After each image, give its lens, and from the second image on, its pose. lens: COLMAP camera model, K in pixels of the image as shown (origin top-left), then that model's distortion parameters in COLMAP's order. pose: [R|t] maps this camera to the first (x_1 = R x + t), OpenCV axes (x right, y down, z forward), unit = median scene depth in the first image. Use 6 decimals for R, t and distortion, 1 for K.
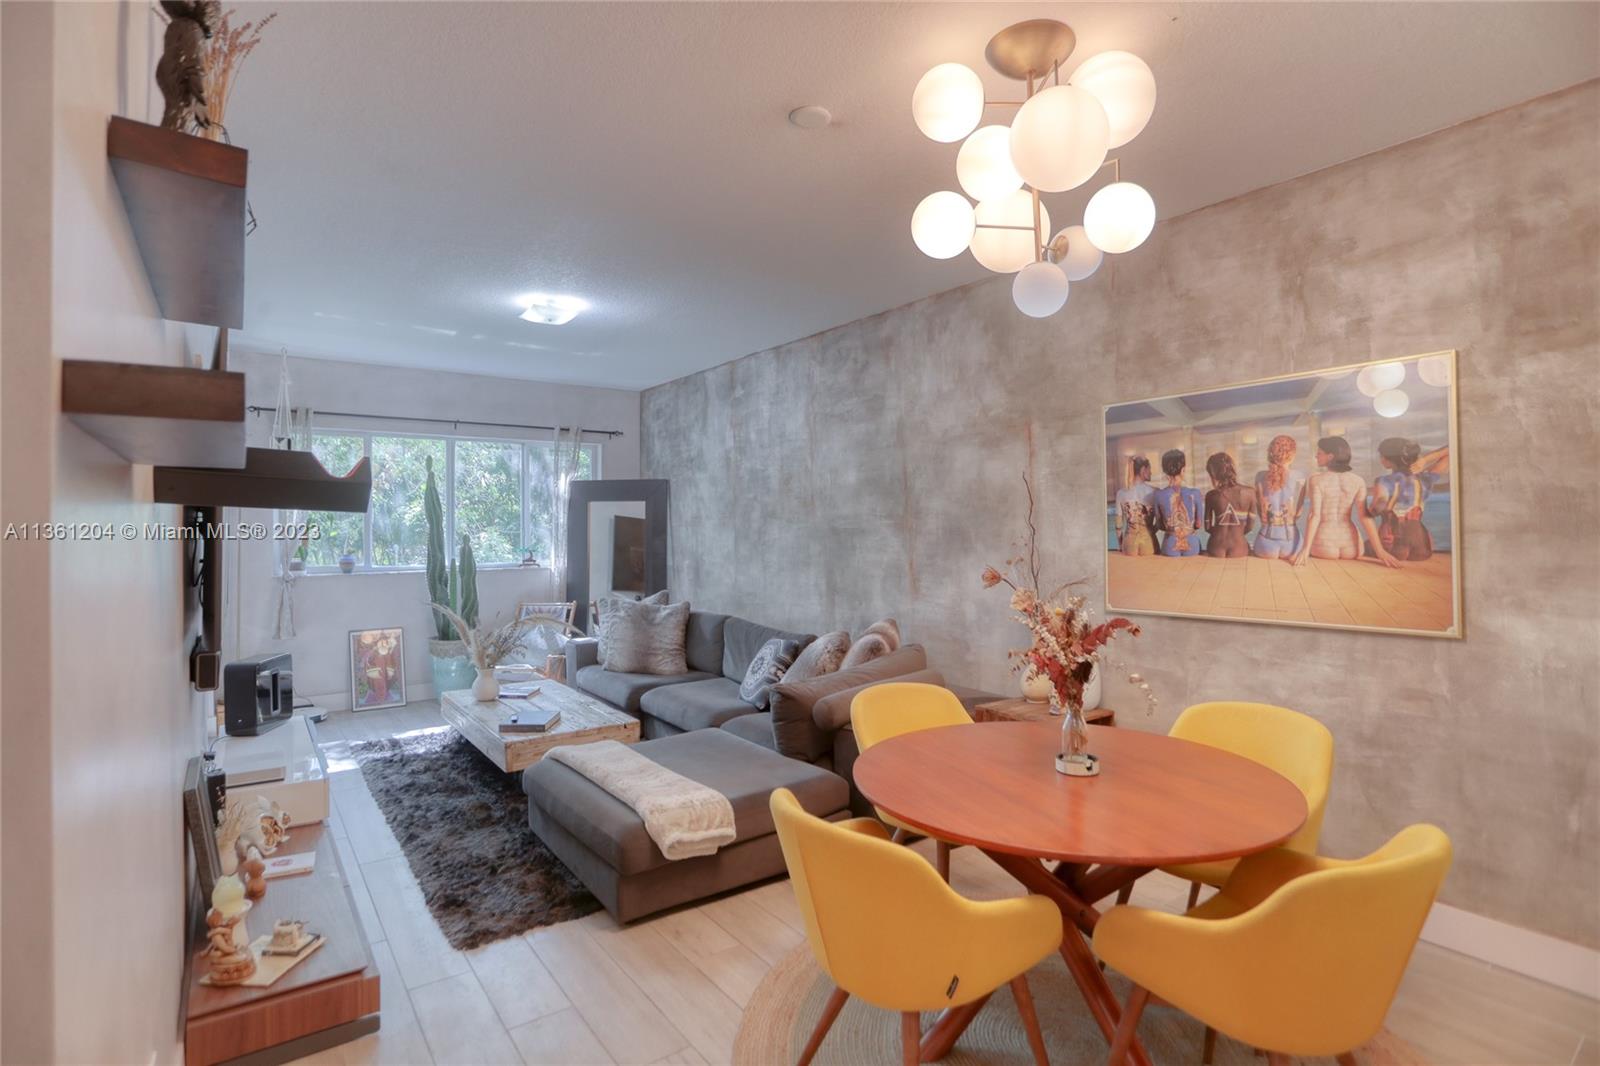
lens RADIAL K [[785.1, 0, 789.3], [0, 785.1, 522.0], [0, 0, 1]] dist [-0.066179, 0.027098]
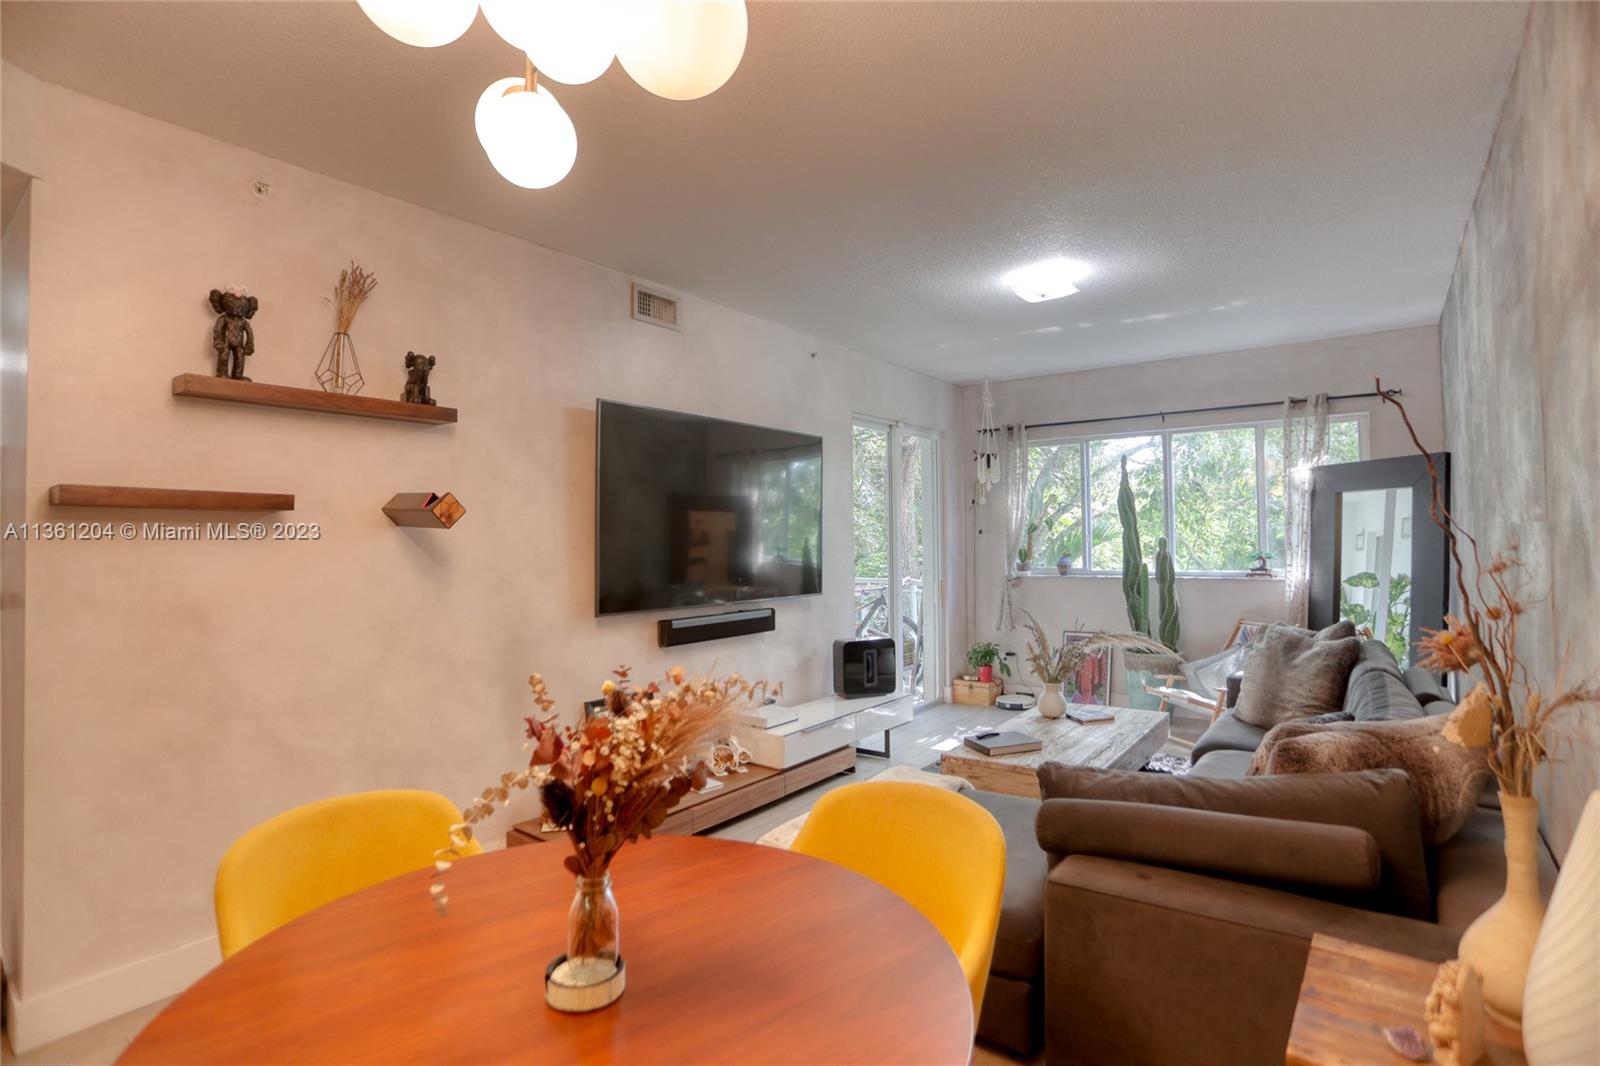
lens RADIAL K [[785.1, 0, 800.8], [0, 785.1, 530.5], [0, 0, 1]] dist [-0.066179, 0.027098]
pose [[0.293363, -0.011353, -0.955934, 0.580239], [0.018971, 0.999802, -0.006052, 0.008512], [0.955813, -0.016359, 0.293520, 0.613969]]
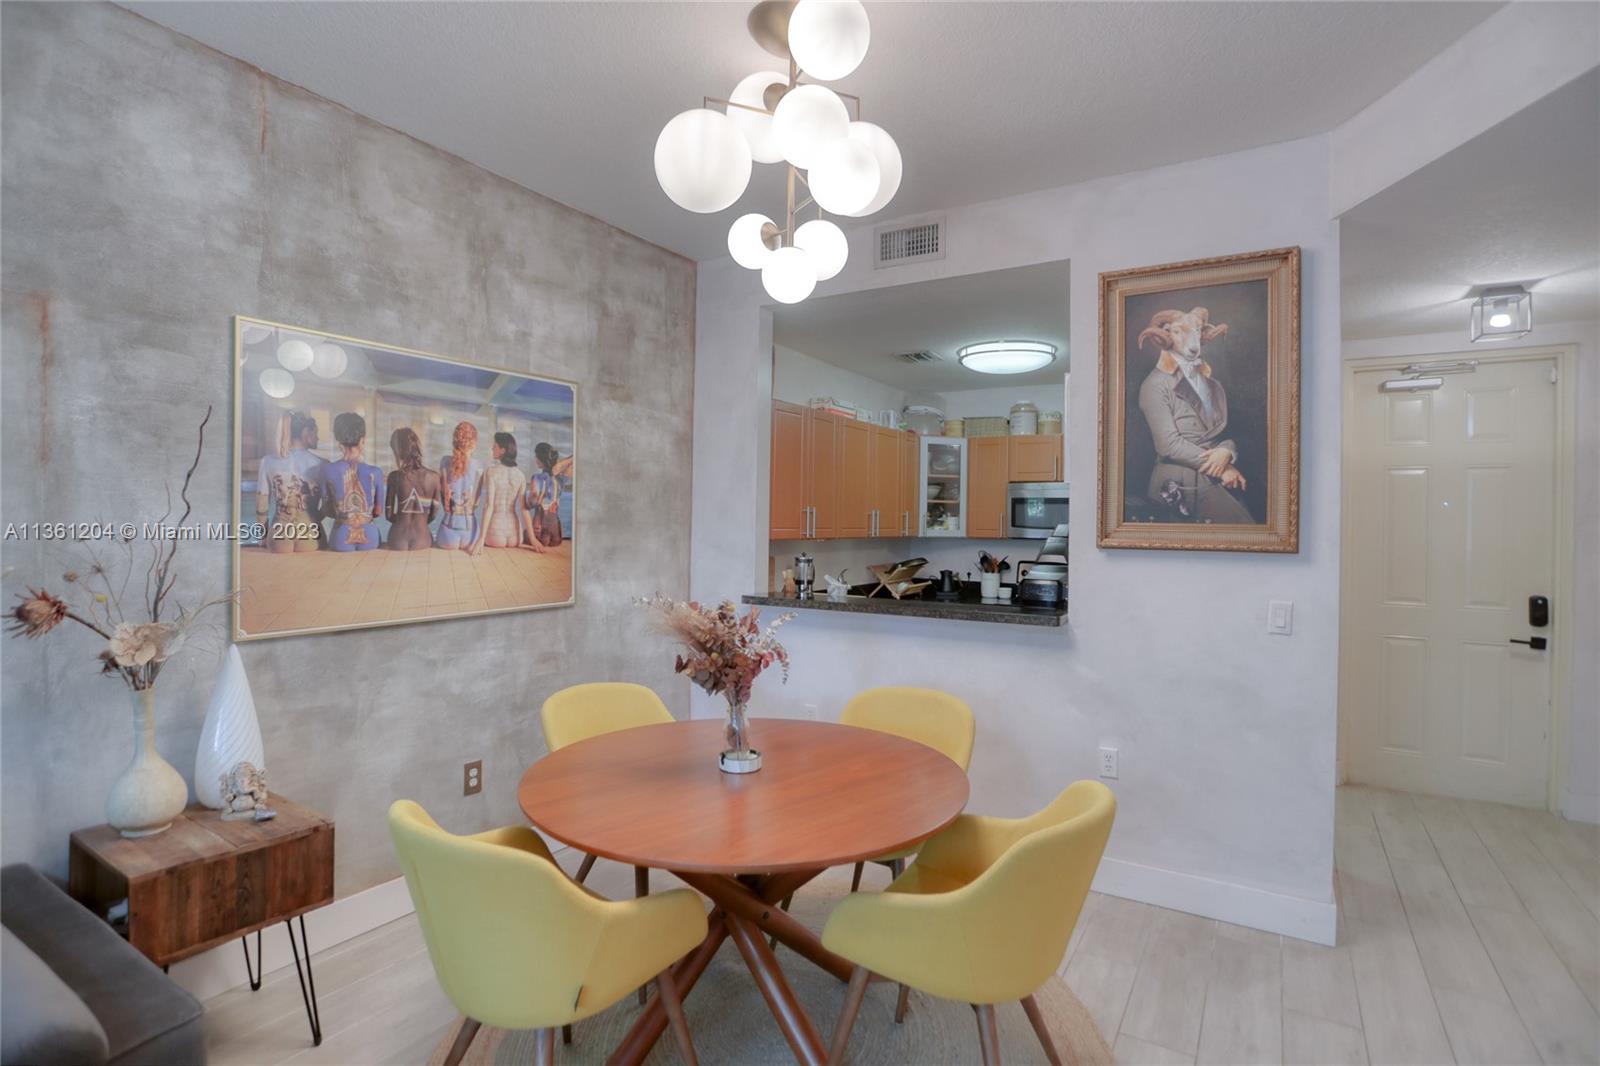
lens RADIAL K [[785.1, 0, 798.6], [0, 785.1, 520.8], [0, 0, 1]] dist [-0.066179, 0.027098]
pose [[-0.375479, 0.005977, 0.926811, -0.353636], [-0.020290, 0.999687, -0.014667, 0.014999], [-0.926609, -0.024312, -0.375240, 0.813525]]
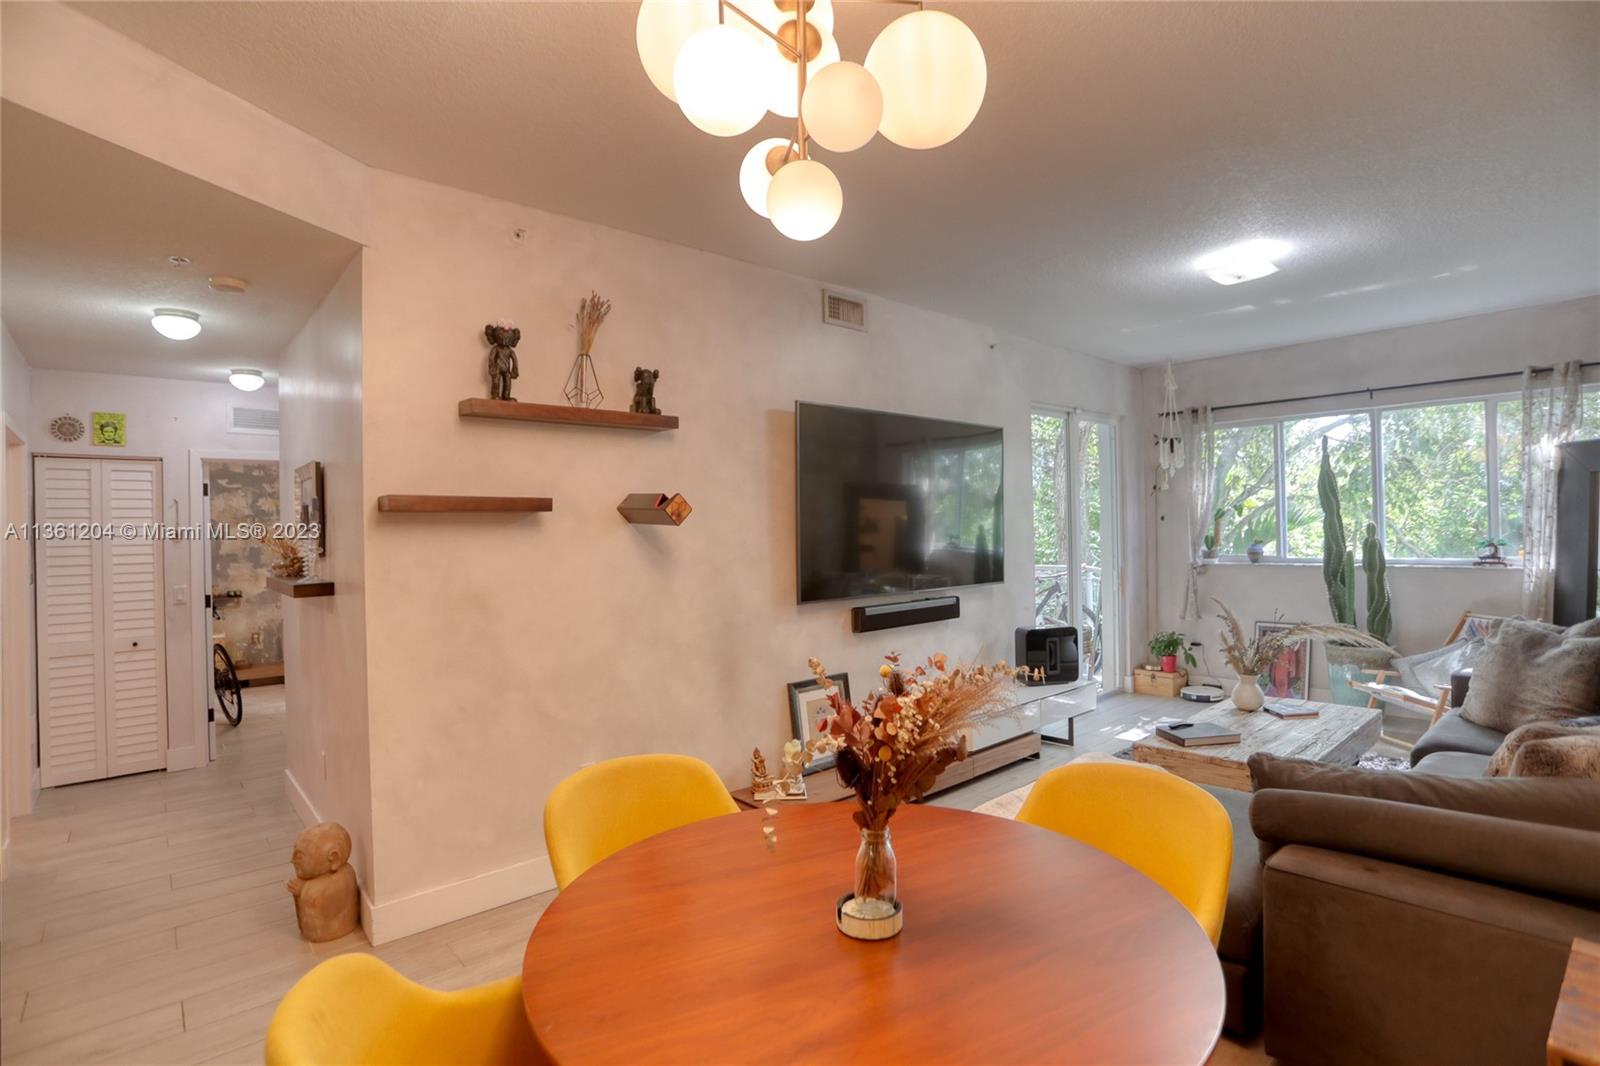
lens RADIAL K [[785.1, 0, 798.2], [0, 785.1, 528.6], [0, 0, 1]] dist [-0.066179, 0.027098]
pose [[0.099884, 0.003789, -0.994992, 0.625447], [0.028522, 0.999571, 0.006670, -0.003793], [0.994590, -0.029045, 0.099733, 0.548344]]
